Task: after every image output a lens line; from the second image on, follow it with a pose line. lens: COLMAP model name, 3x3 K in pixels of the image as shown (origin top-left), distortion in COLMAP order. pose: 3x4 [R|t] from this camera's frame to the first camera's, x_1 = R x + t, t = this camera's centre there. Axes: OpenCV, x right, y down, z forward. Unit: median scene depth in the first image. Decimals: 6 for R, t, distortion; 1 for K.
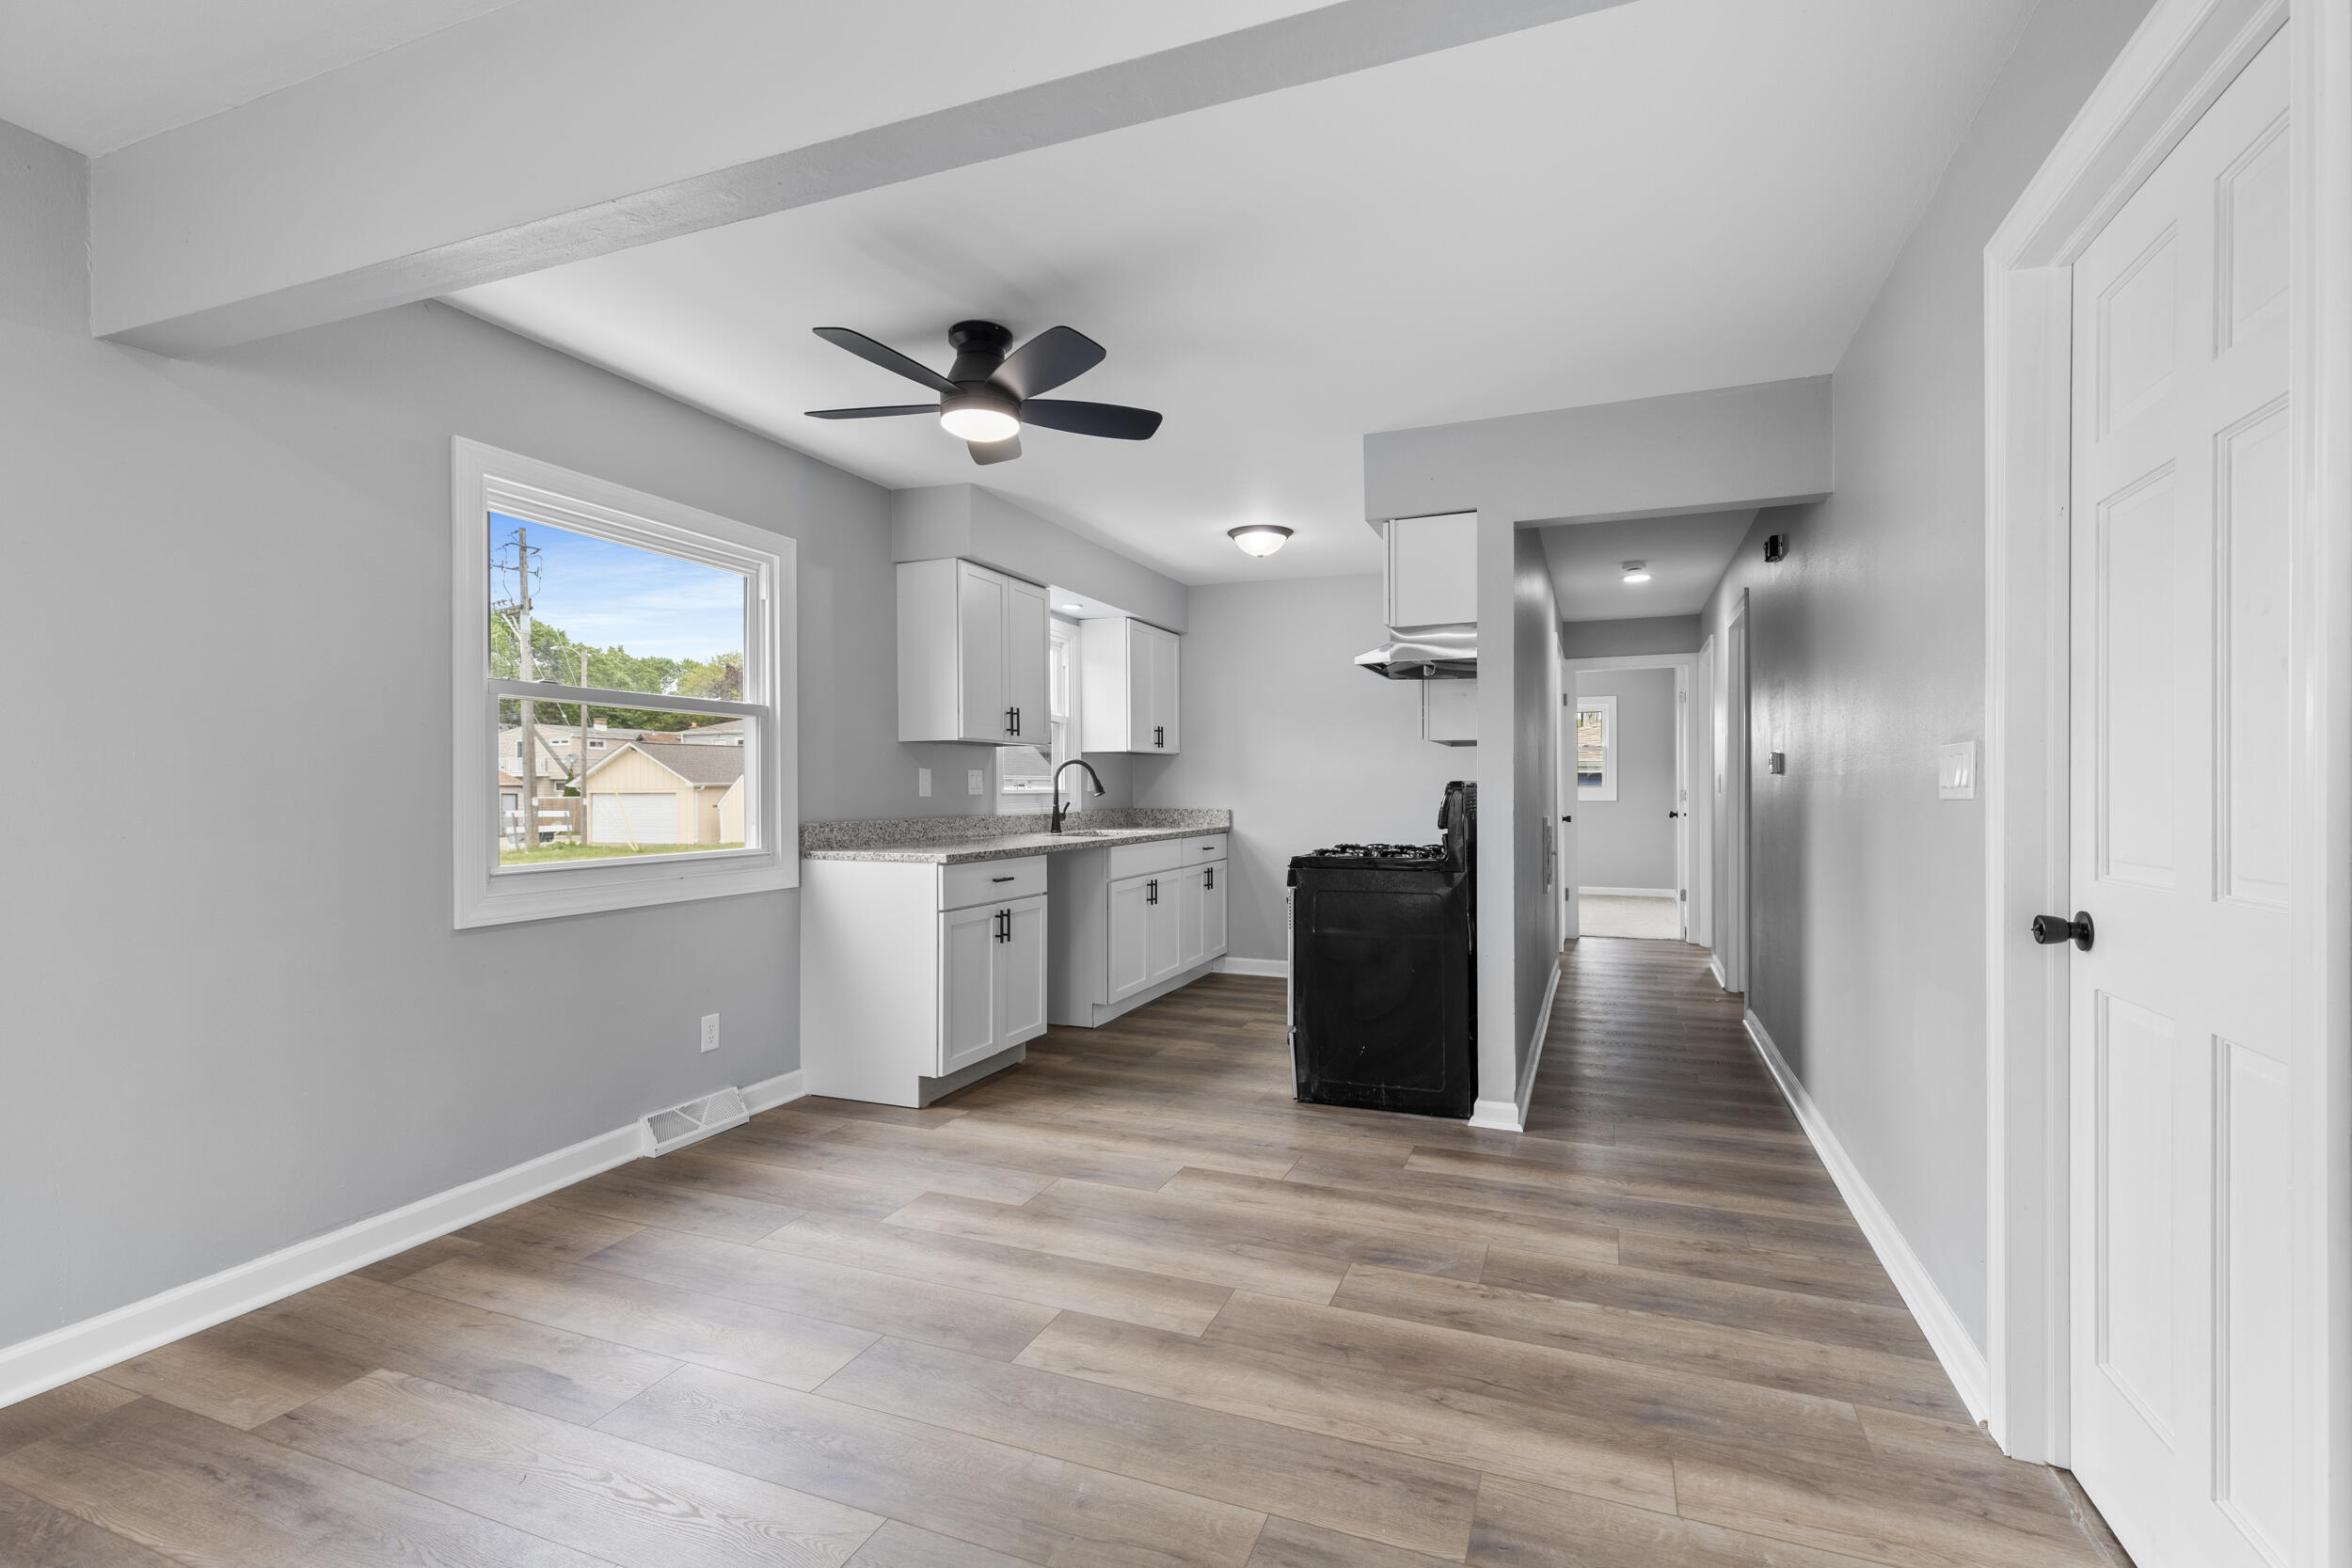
lens RADIAL K [[1064.4, 0, 1183.2], [0, 1064.4, 786.3], [0, 0, 1]] dist [0.007402, -0.001440]
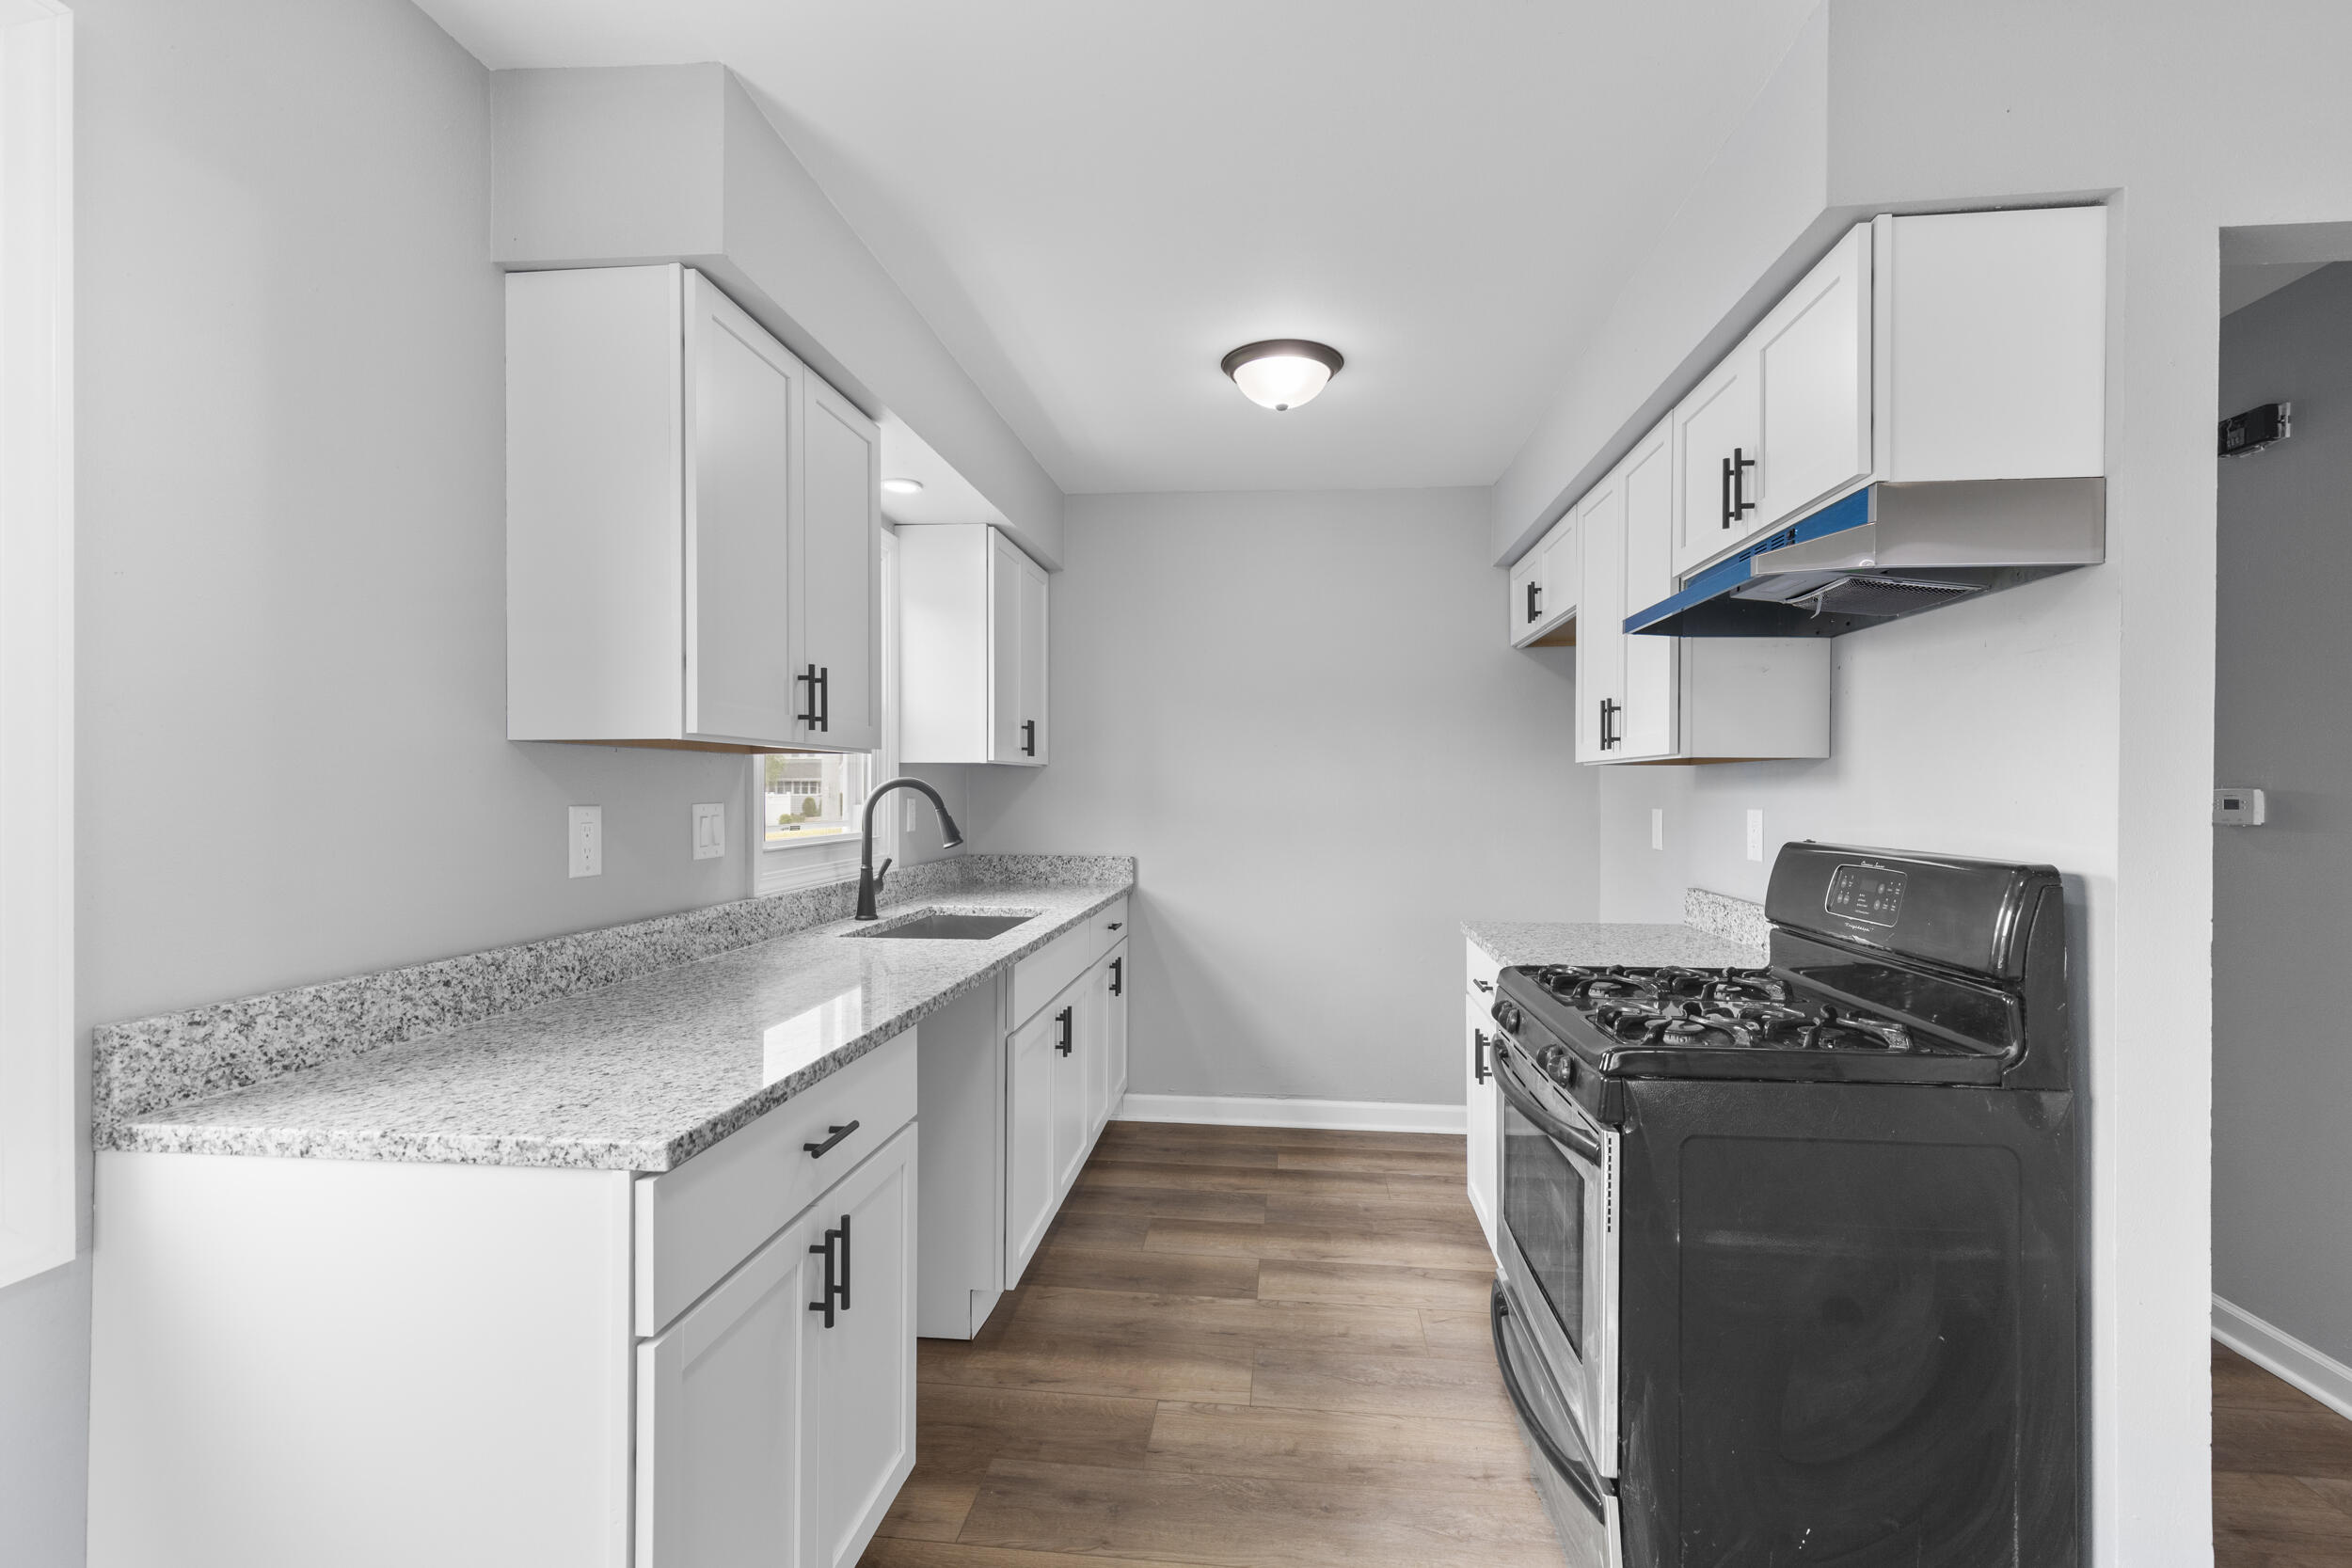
lens RADIAL K [[1064.4, 0, 1191.5], [0, 1064.4, 788.8], [0, 0, 1]] dist [0.007402, -0.001440]
pose [[0.961213, 0.005974, 0.275743, -0.131809], [-0.006170, 0.999981, -0.000155, -0.025077], [-0.275738, -0.001552, 0.961231, 0.541794]]
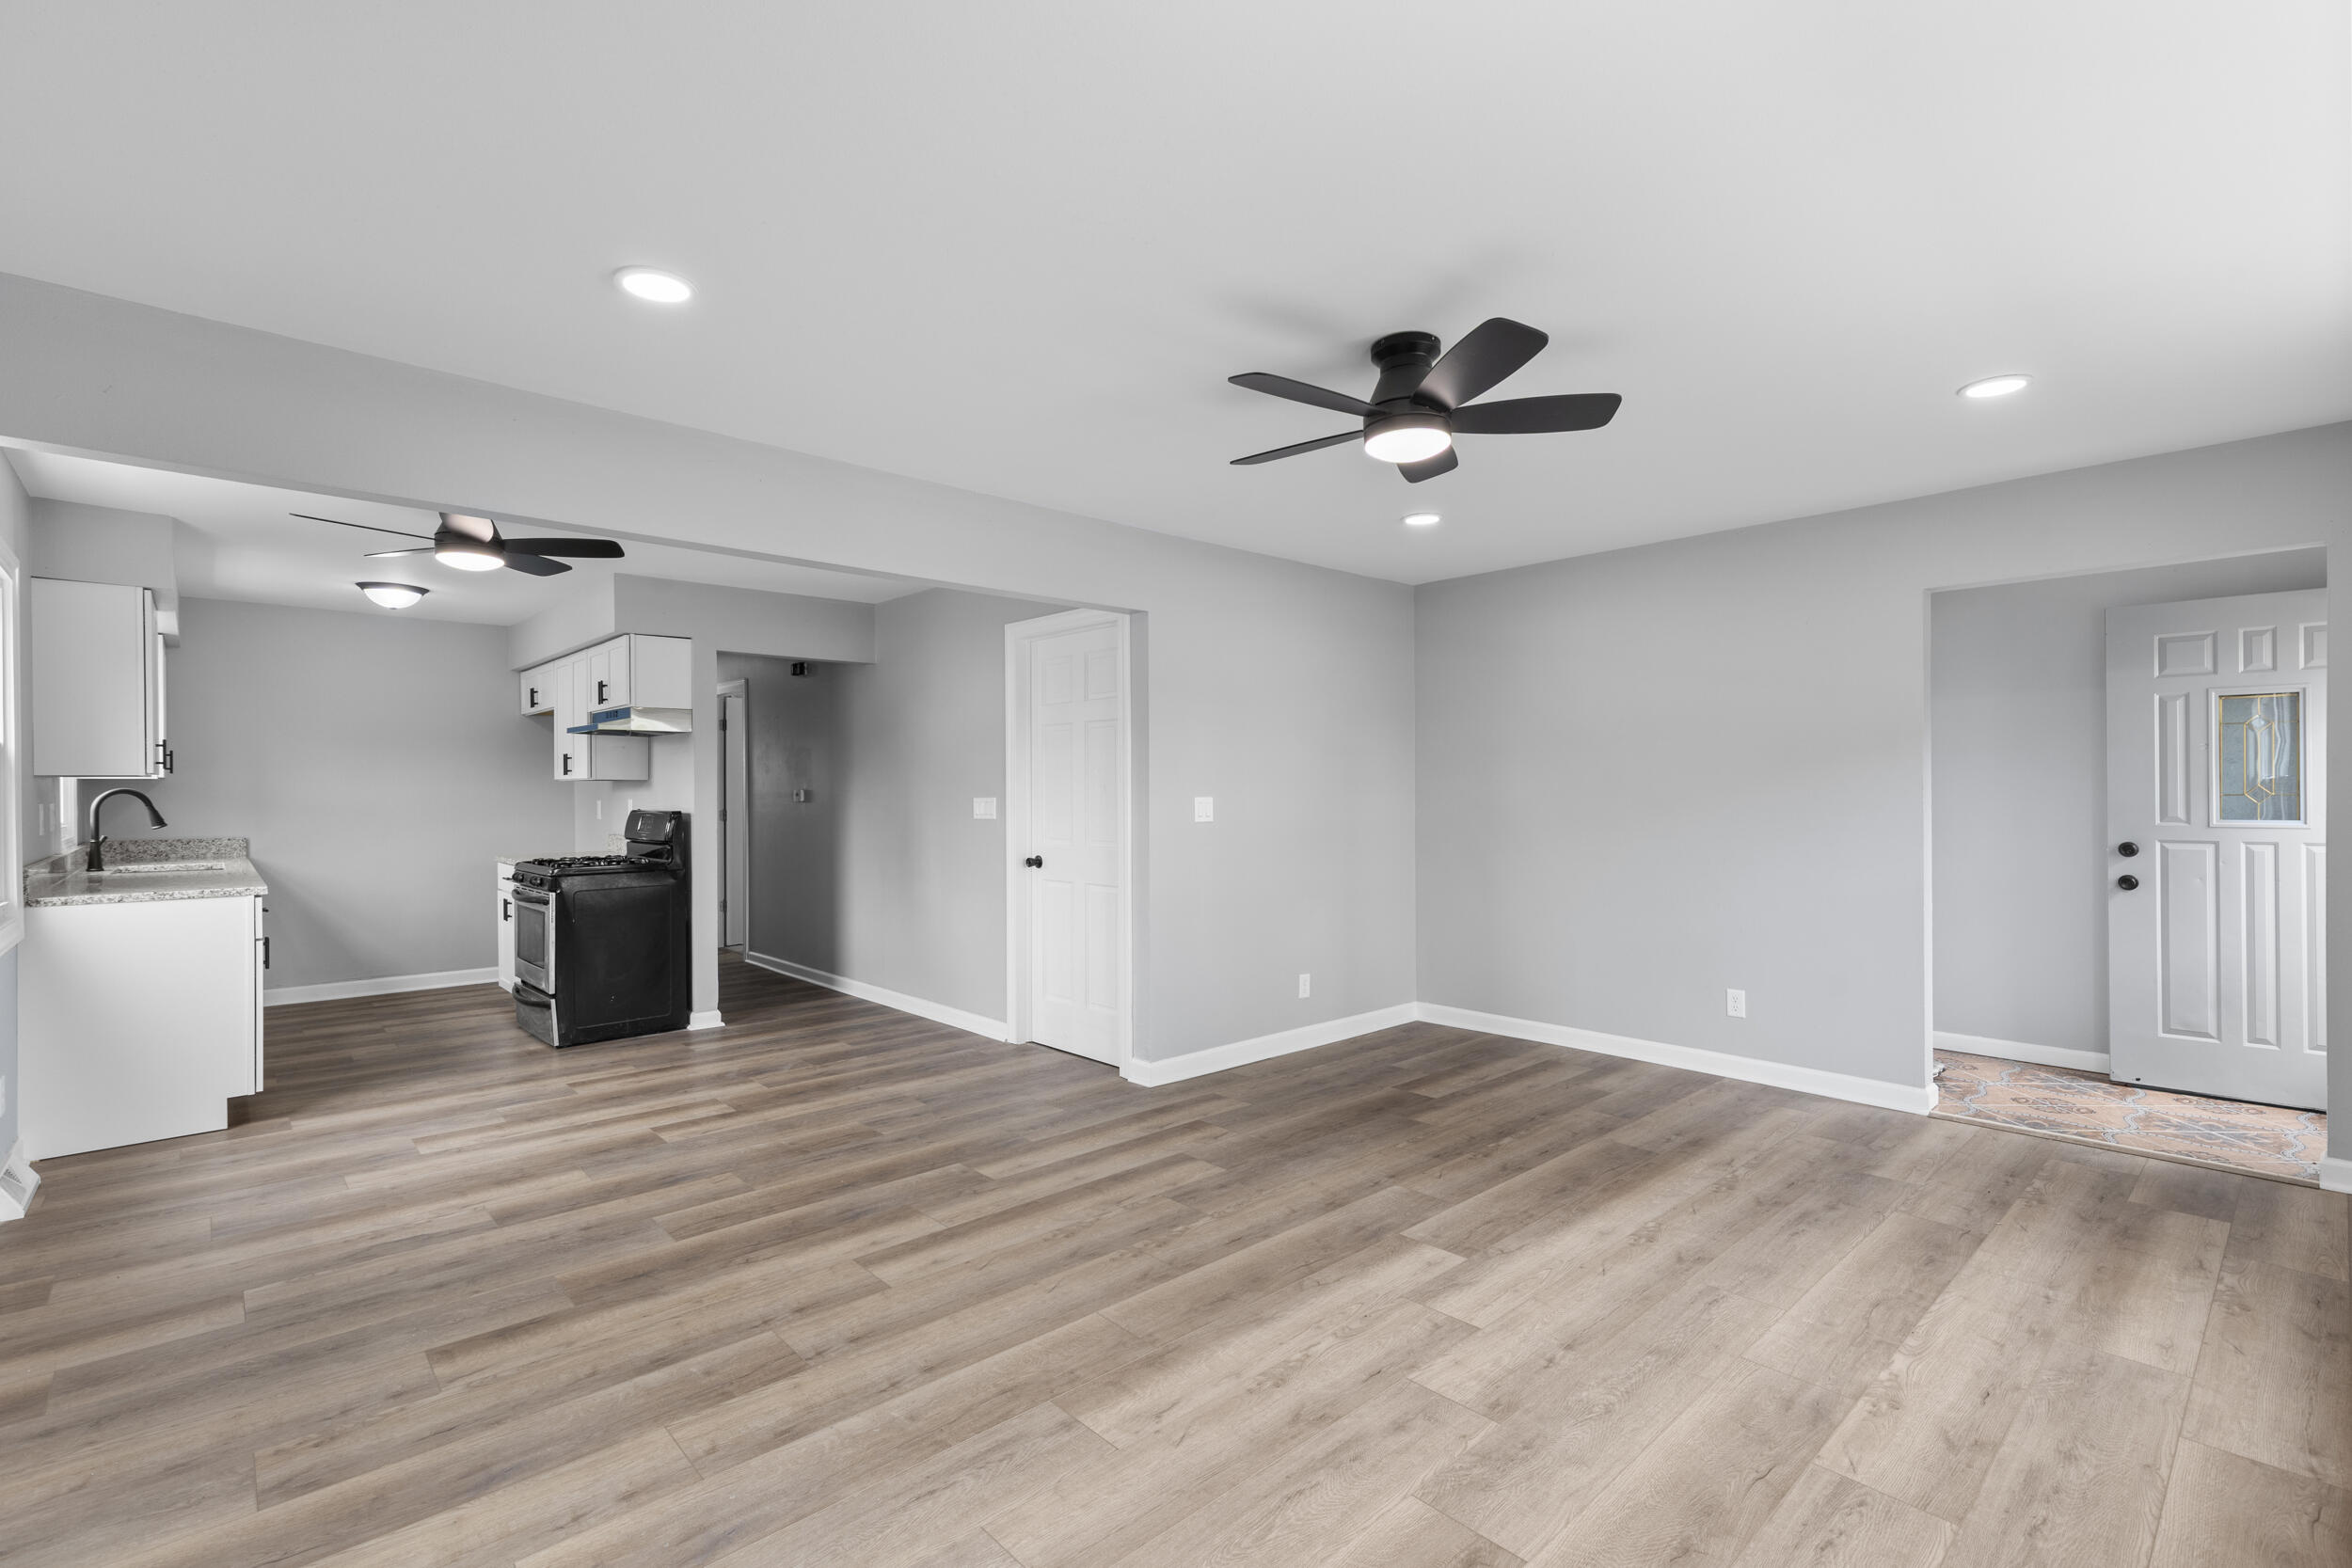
lens RADIAL K [[1064.4, 0, 1191.0], [0, 1064.4, 792.4], [0, 0, 1]] dist [0.007402, -0.001440]
pose [[0.430510, -0.002800, 0.902582, -0.638884], [0.002257, 0.999995, 0.002026, -0.026574], [-0.902583, 0.001164, 0.430514, -0.264843]]
